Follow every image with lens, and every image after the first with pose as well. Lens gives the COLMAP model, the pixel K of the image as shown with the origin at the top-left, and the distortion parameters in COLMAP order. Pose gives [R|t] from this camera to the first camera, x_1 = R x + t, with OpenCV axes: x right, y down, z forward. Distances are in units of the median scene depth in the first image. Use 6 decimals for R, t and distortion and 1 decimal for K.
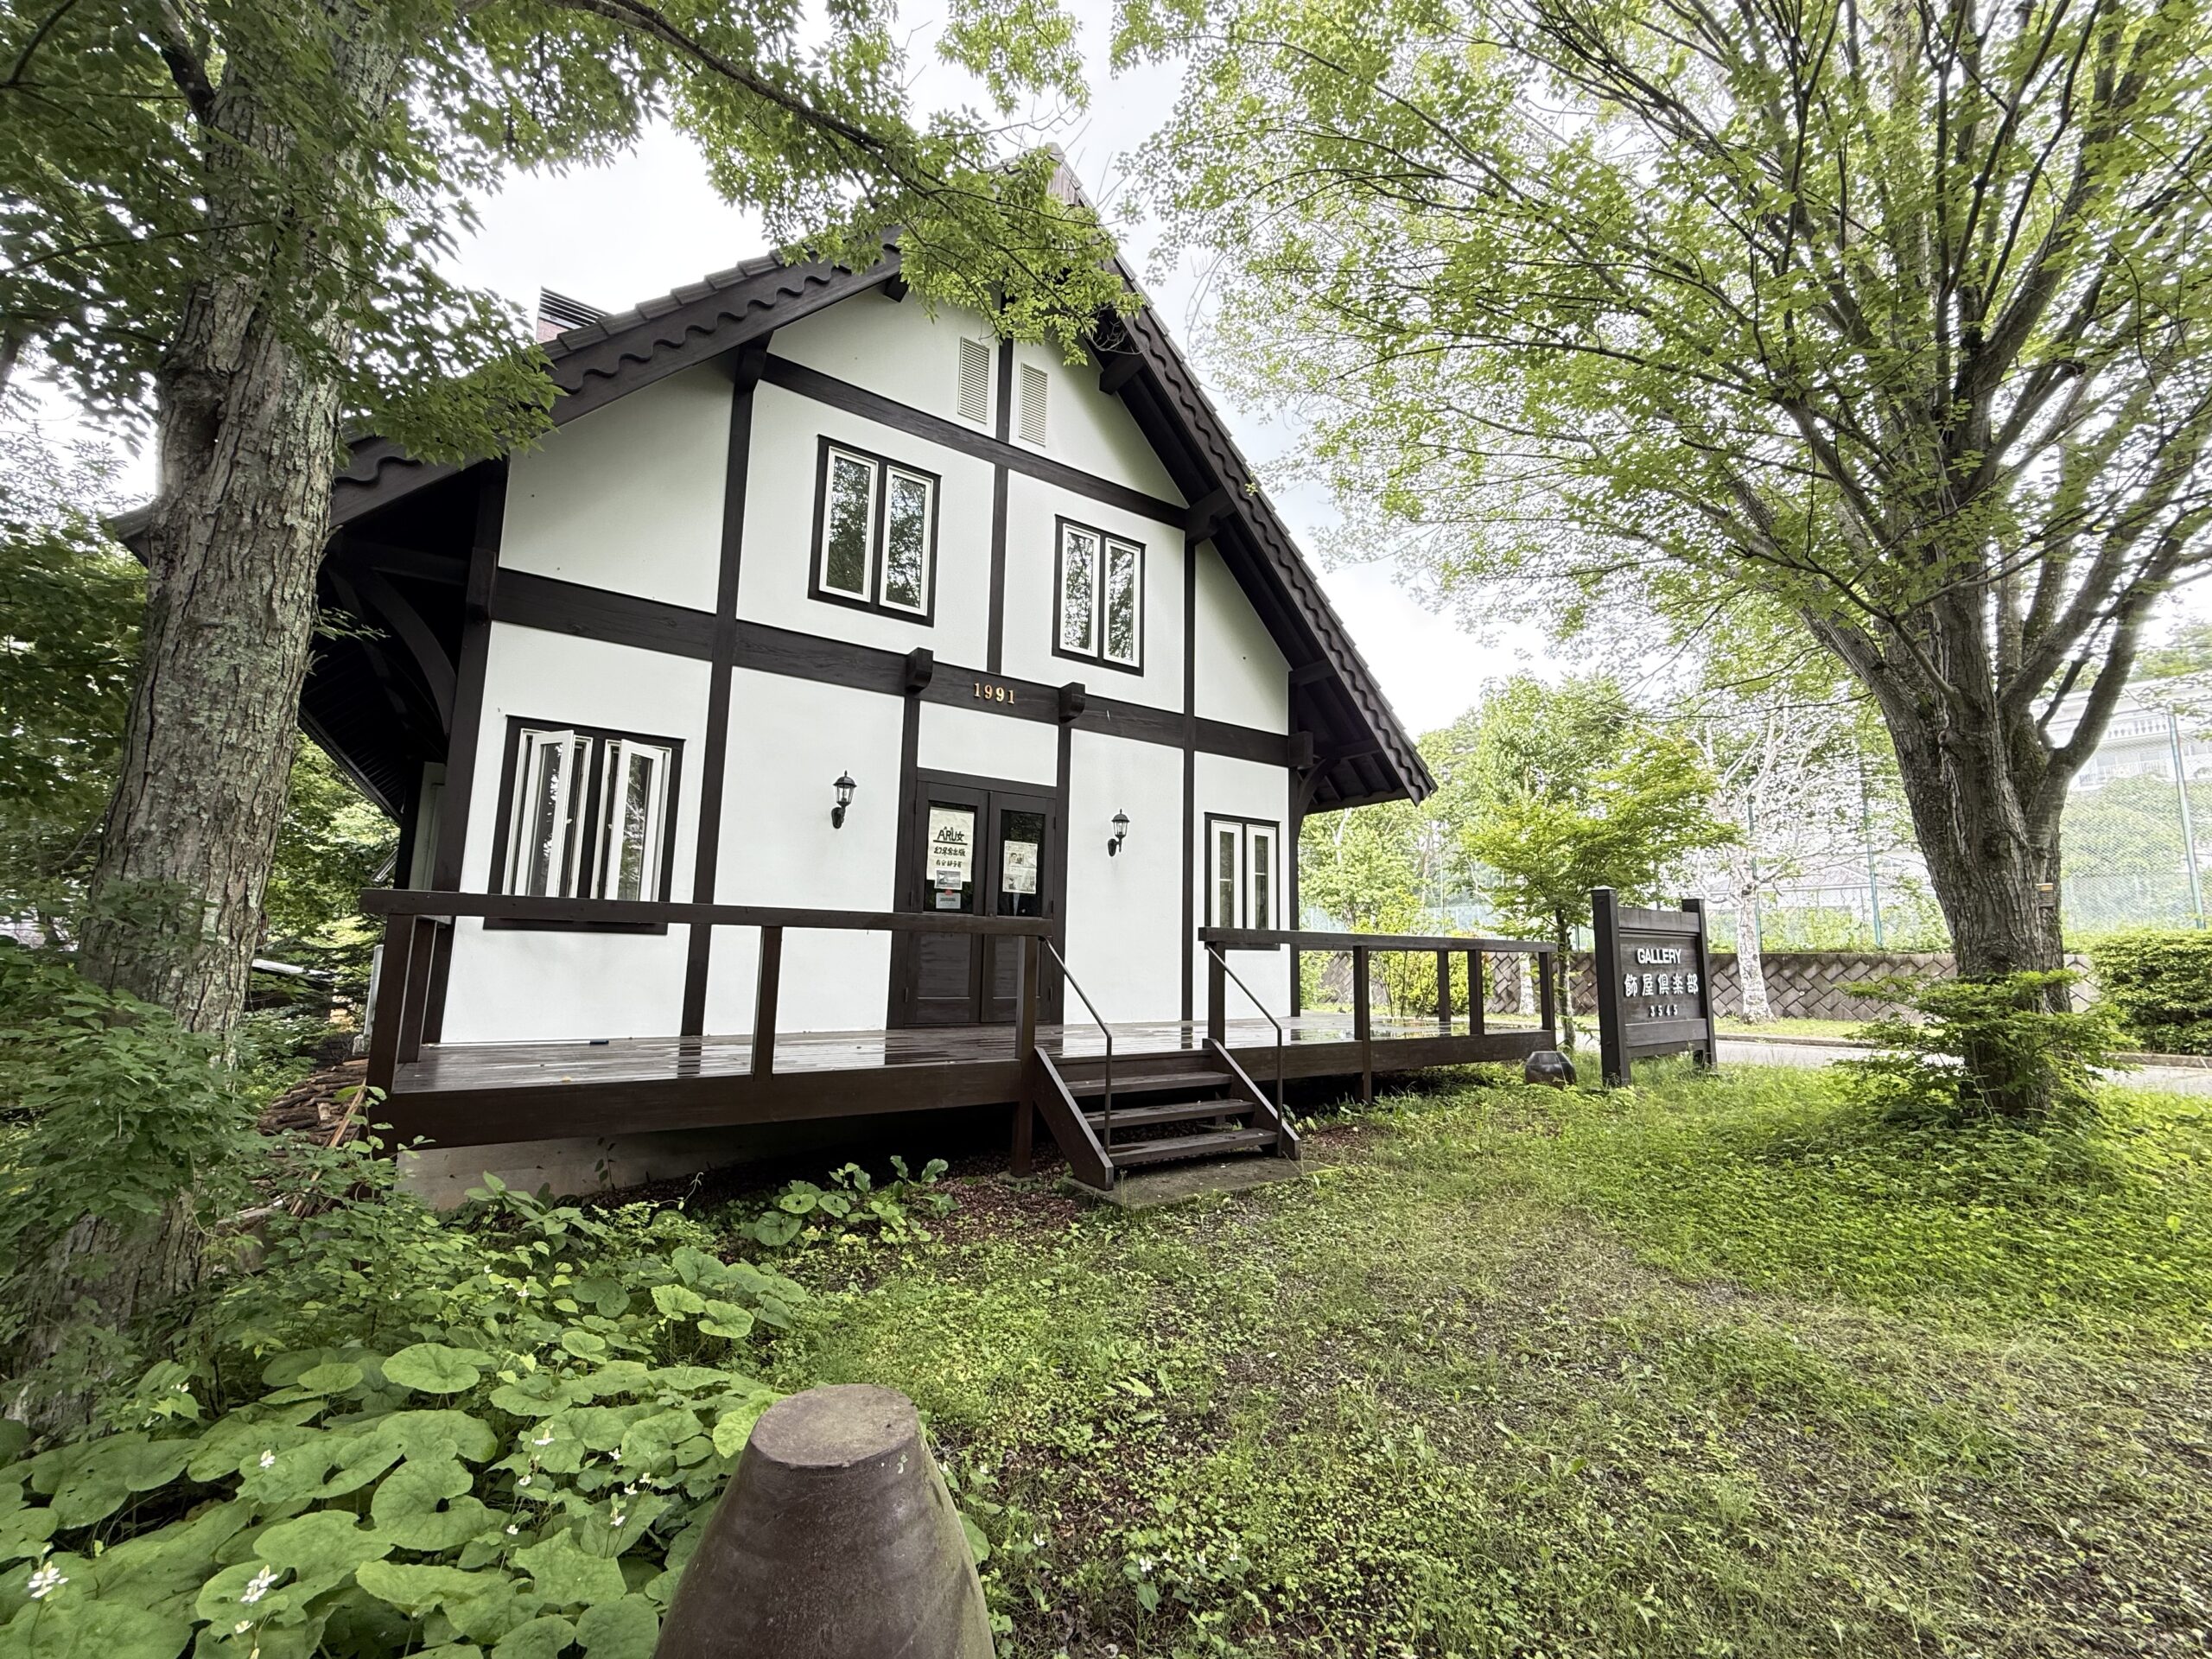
lens RADIAL K [[879.9, 0, 1103.8], [0, 879.9, 834.5], [0, 0, 1]] dist [-0.000532, -0.000377]
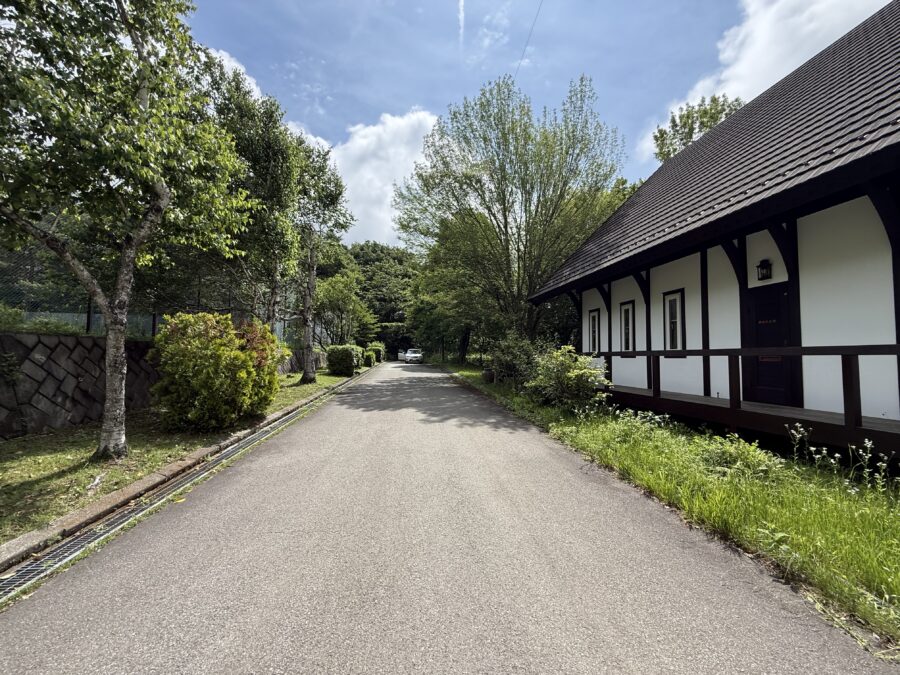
lens RADIAL K [[358.0, 0, 449.1], [0, 358.0, 339.5], [0, 0, 1]] dist [-0.000532, -0.000377]
pose [[-0.414409, -0.074365, -0.907048, 1.115417], [0.095637, 0.987579, -0.124661, 0.117359], [0.905052, -0.138408, -0.402150, 0.693879]]
